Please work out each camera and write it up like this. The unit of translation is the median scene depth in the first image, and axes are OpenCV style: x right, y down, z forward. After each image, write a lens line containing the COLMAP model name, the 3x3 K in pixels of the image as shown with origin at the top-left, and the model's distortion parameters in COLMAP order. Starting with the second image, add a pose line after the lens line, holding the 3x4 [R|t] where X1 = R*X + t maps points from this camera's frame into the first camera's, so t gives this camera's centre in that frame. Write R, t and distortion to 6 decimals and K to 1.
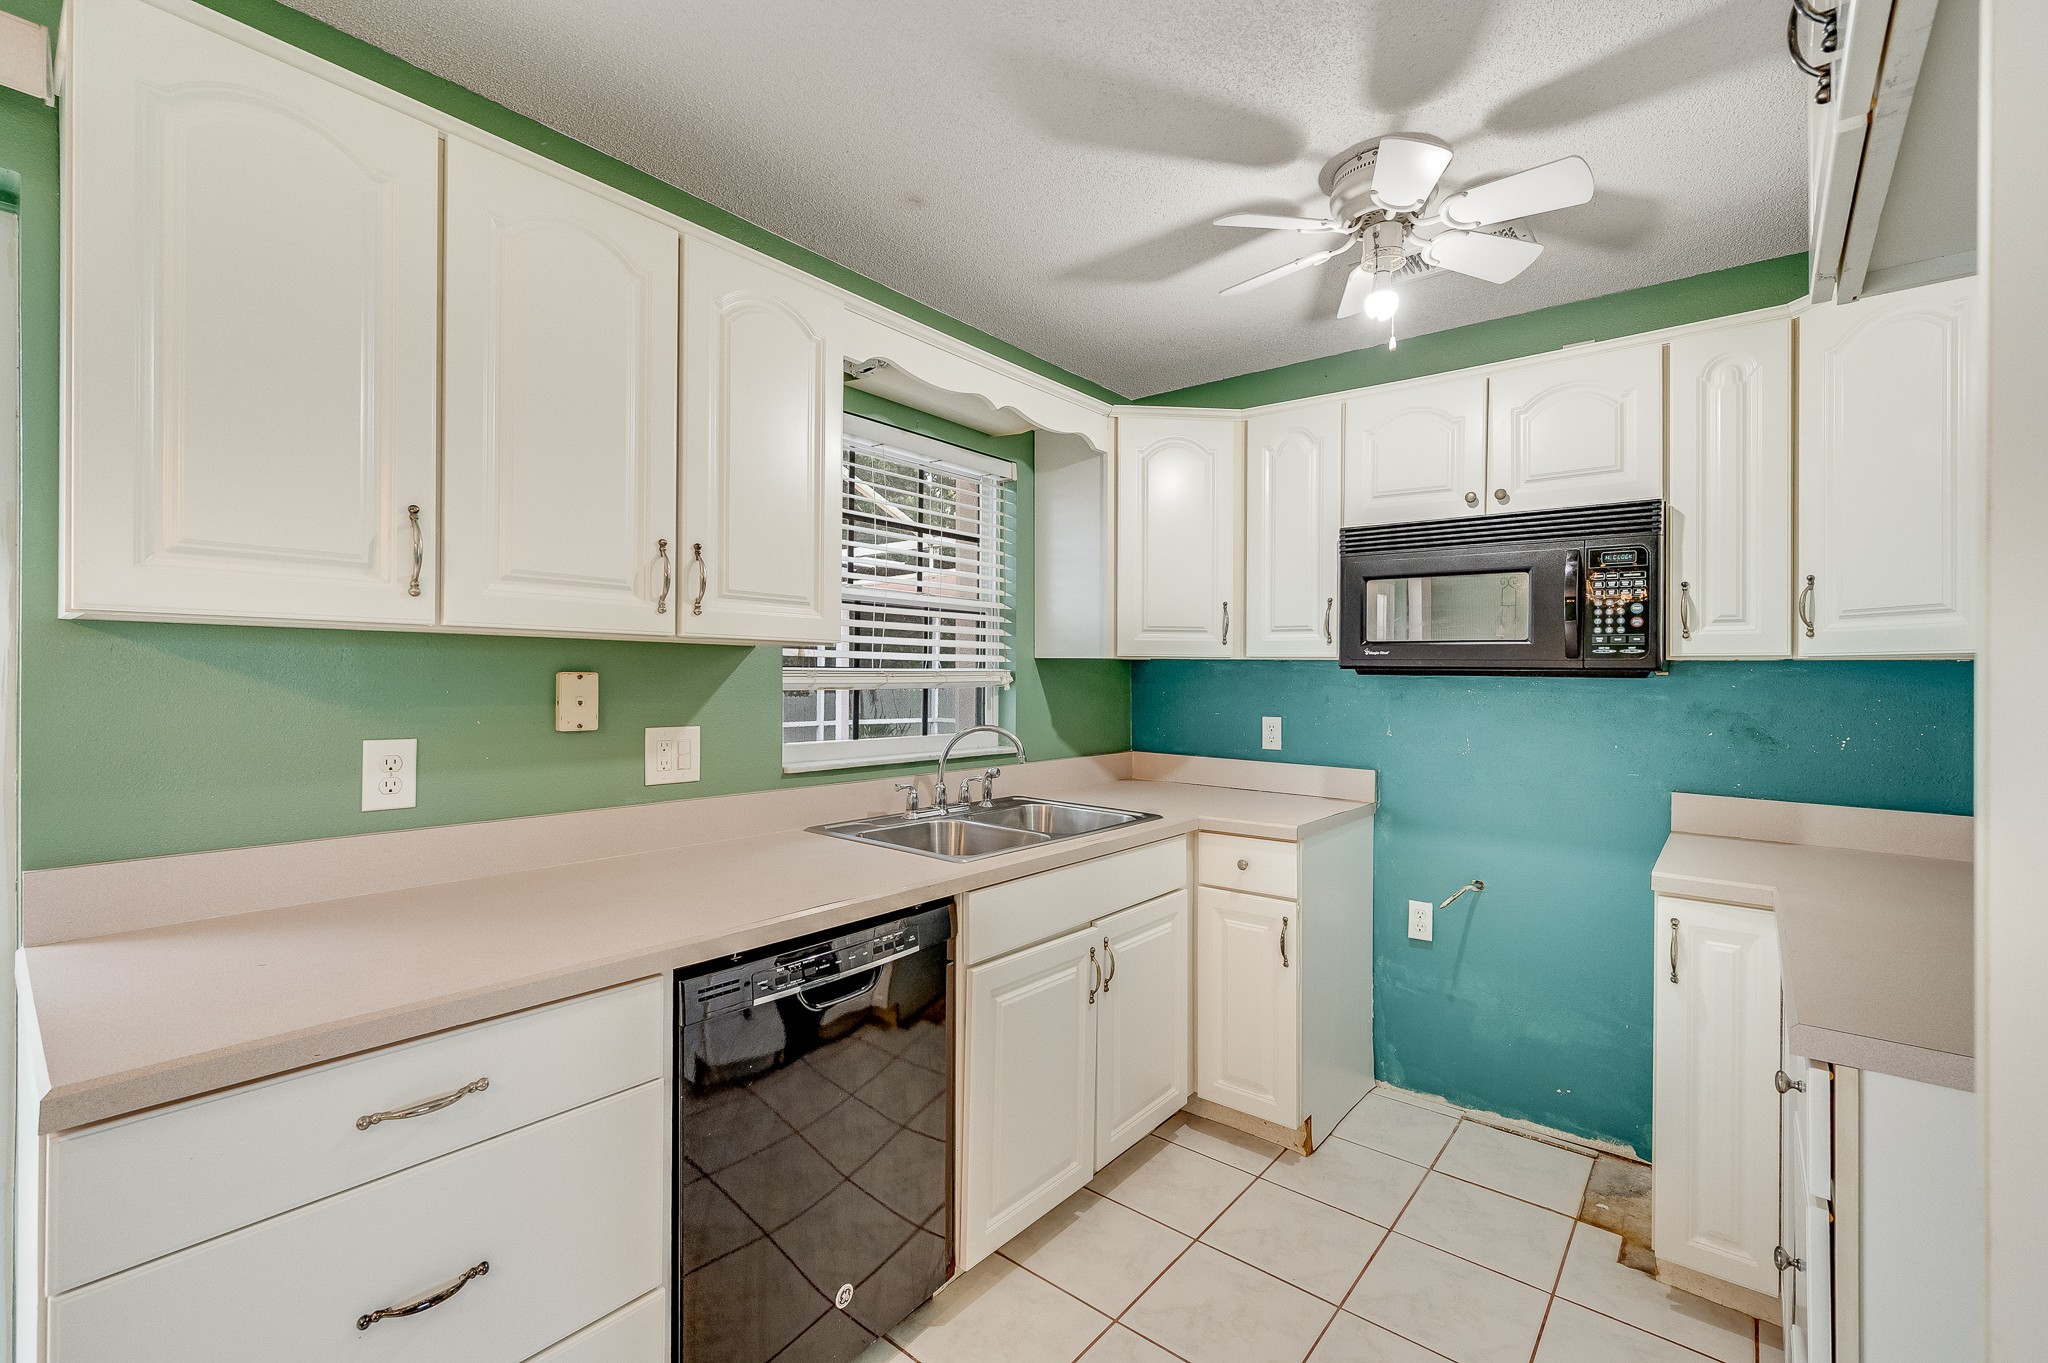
lens RADIAL K [[870.1, 0, 1031.0], [0, 870.1, 675.5], [0, 0, 1]] dist [0.000507, -0.000450]
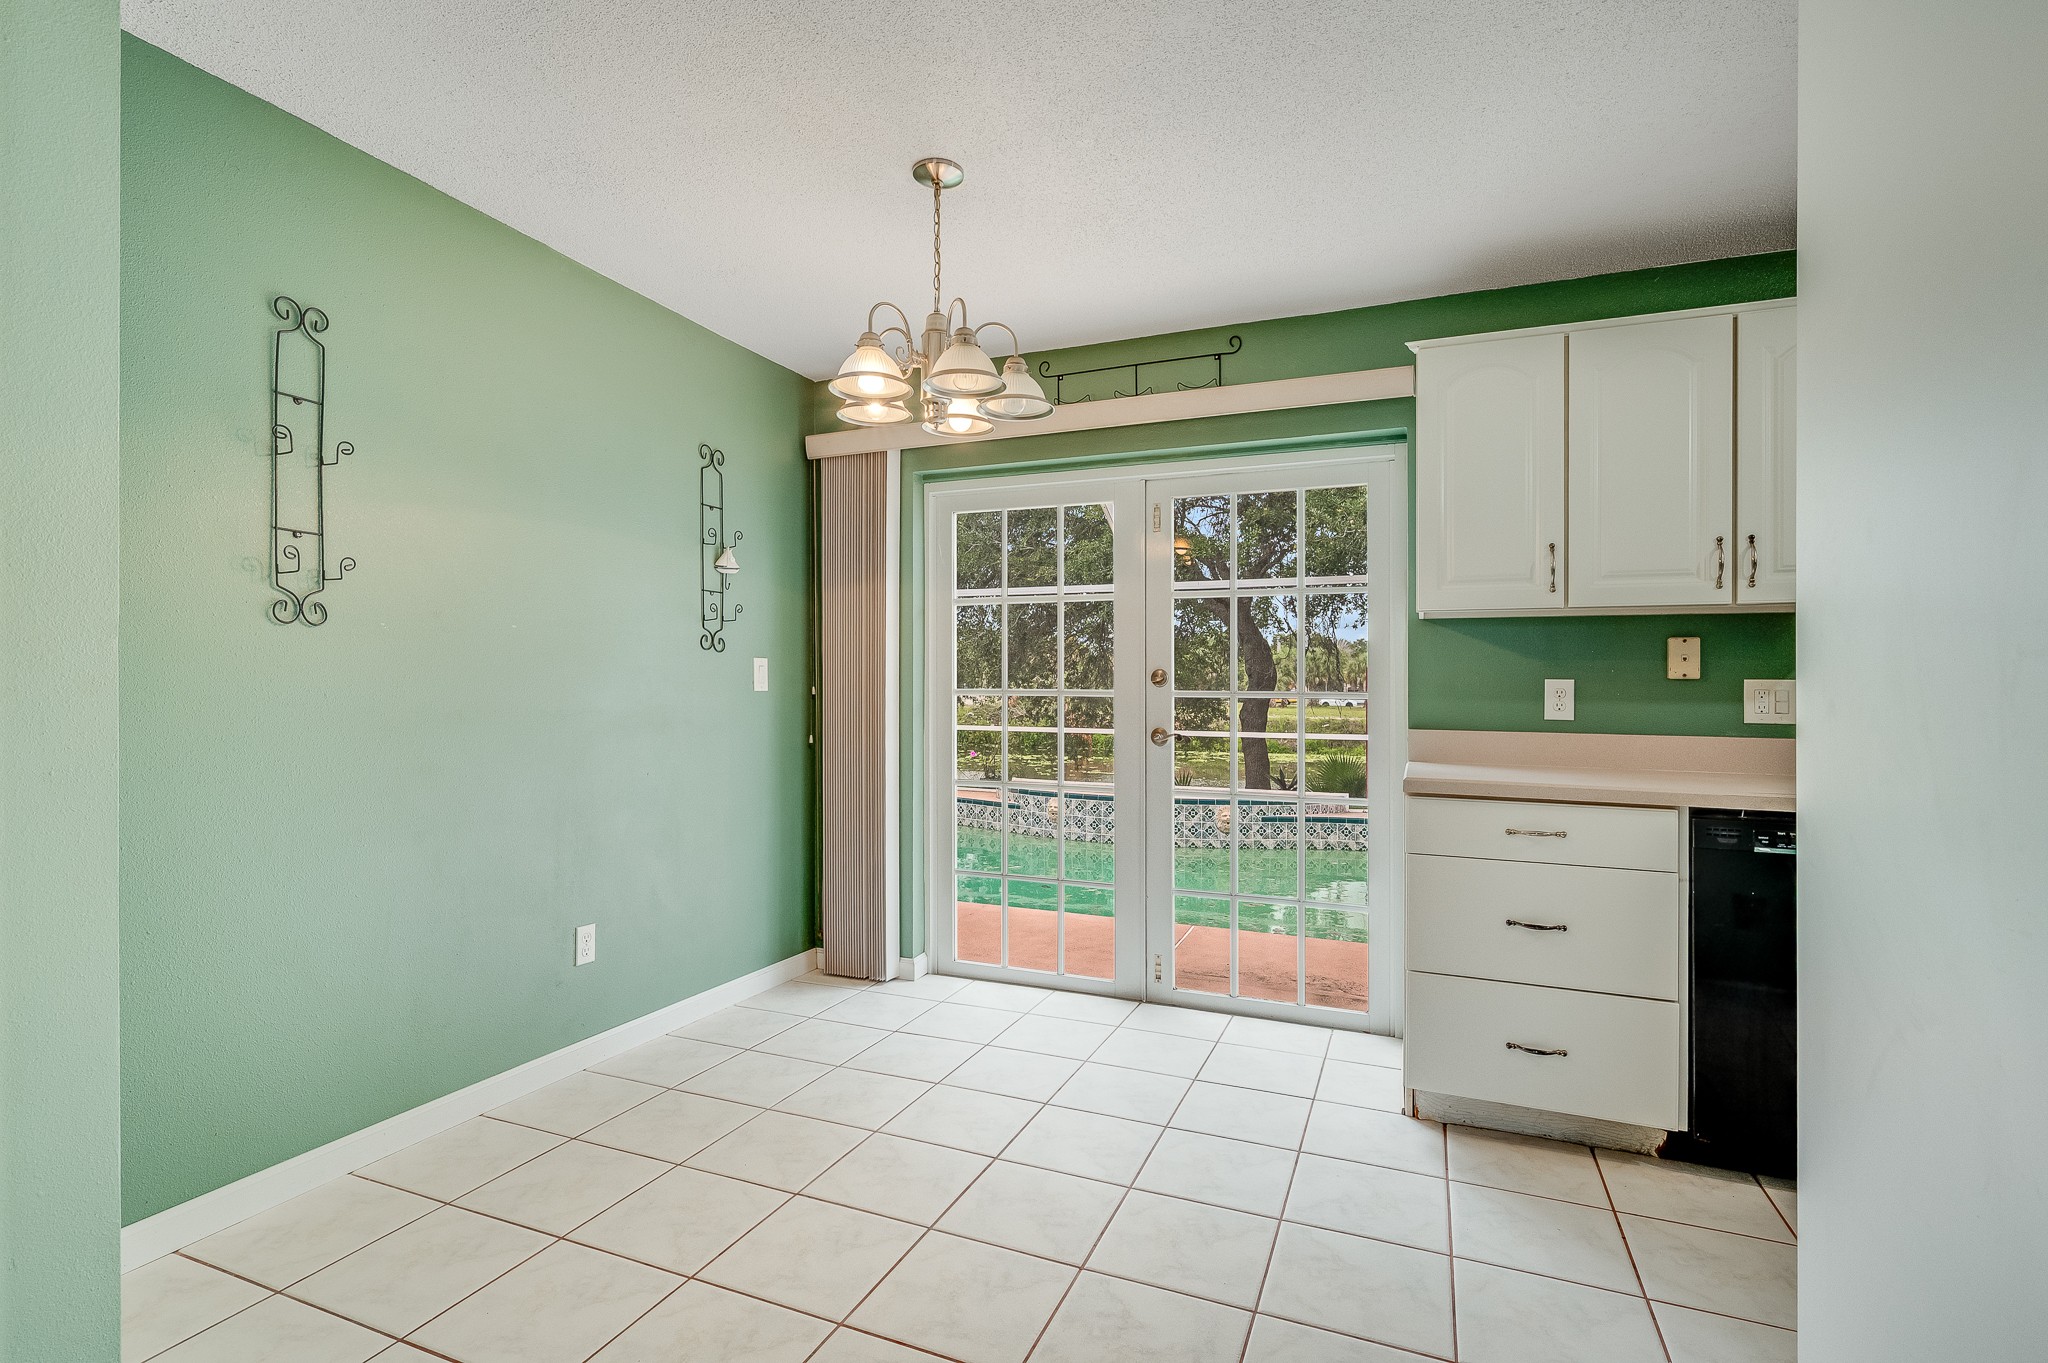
lens RADIAL K [[959.7, 0, 1016.9], [0, 959.7, 691.9], [0, 0, 1]] dist [-0.002044, -0.000276]
pose [[0.288791, -0.006778, -0.957368, 0.529549], [-0.005751, 0.999945, -0.008814, 0.084249], [0.957375, 0.008051, 0.288736, -0.394184]]
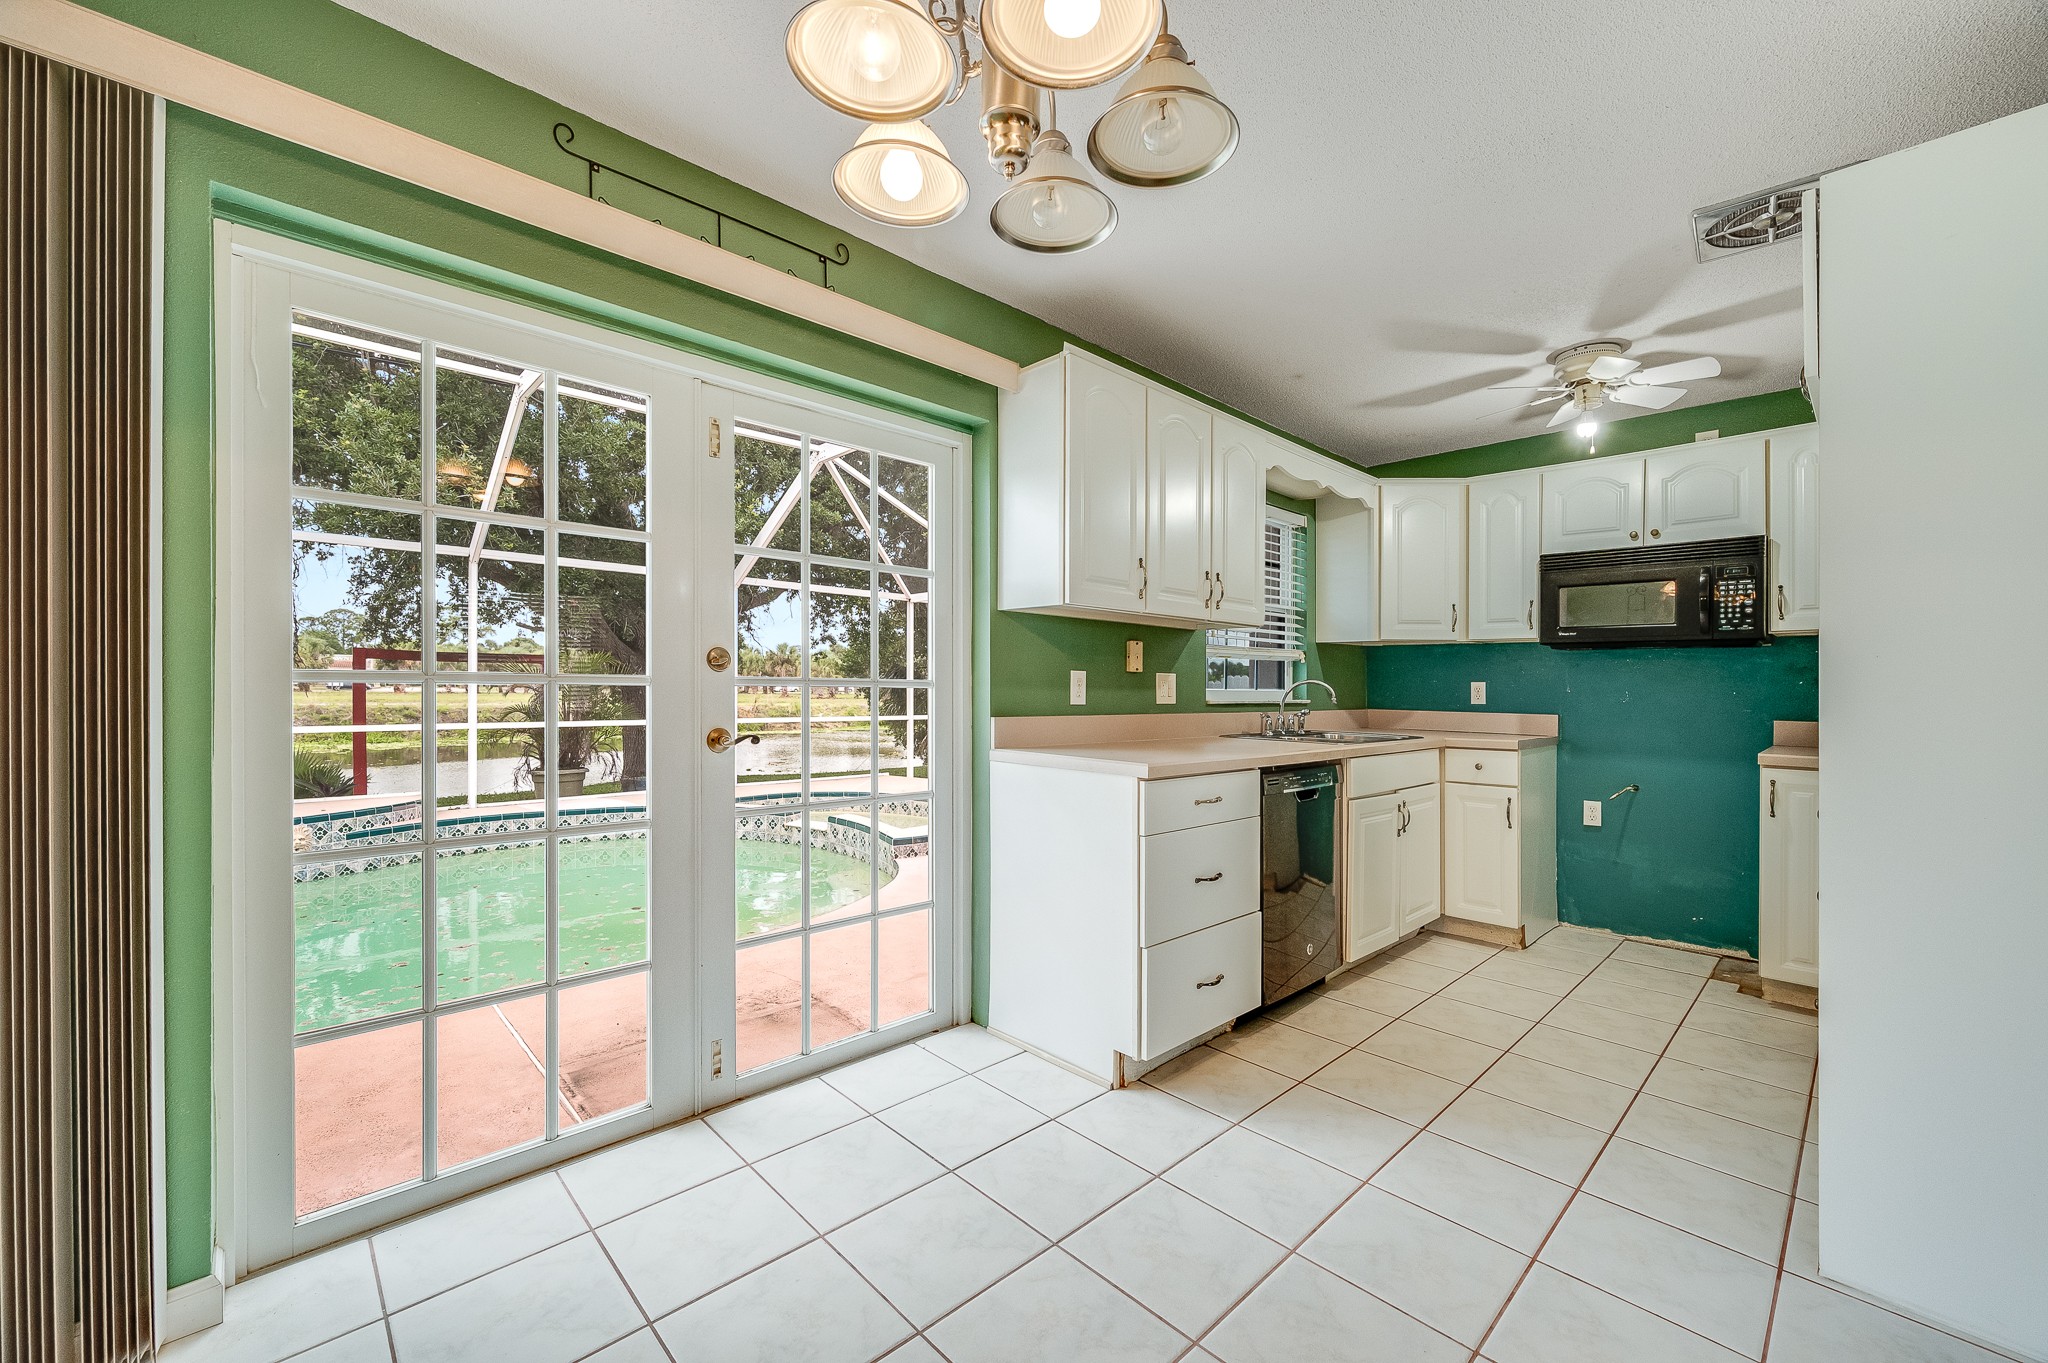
lens RADIAL K [[813.1, 0, 1024.4], [0, 813.1, 682.6], [0, 0, 1]] dist [-0.002044, 0.000138]
pose [[0.992363, 0.000539, -0.123353, -0.434065], [-0.001238, 0.999984, -0.005593, 0.078428], [0.123348, 0.005703, 0.992347, -0.634287]]
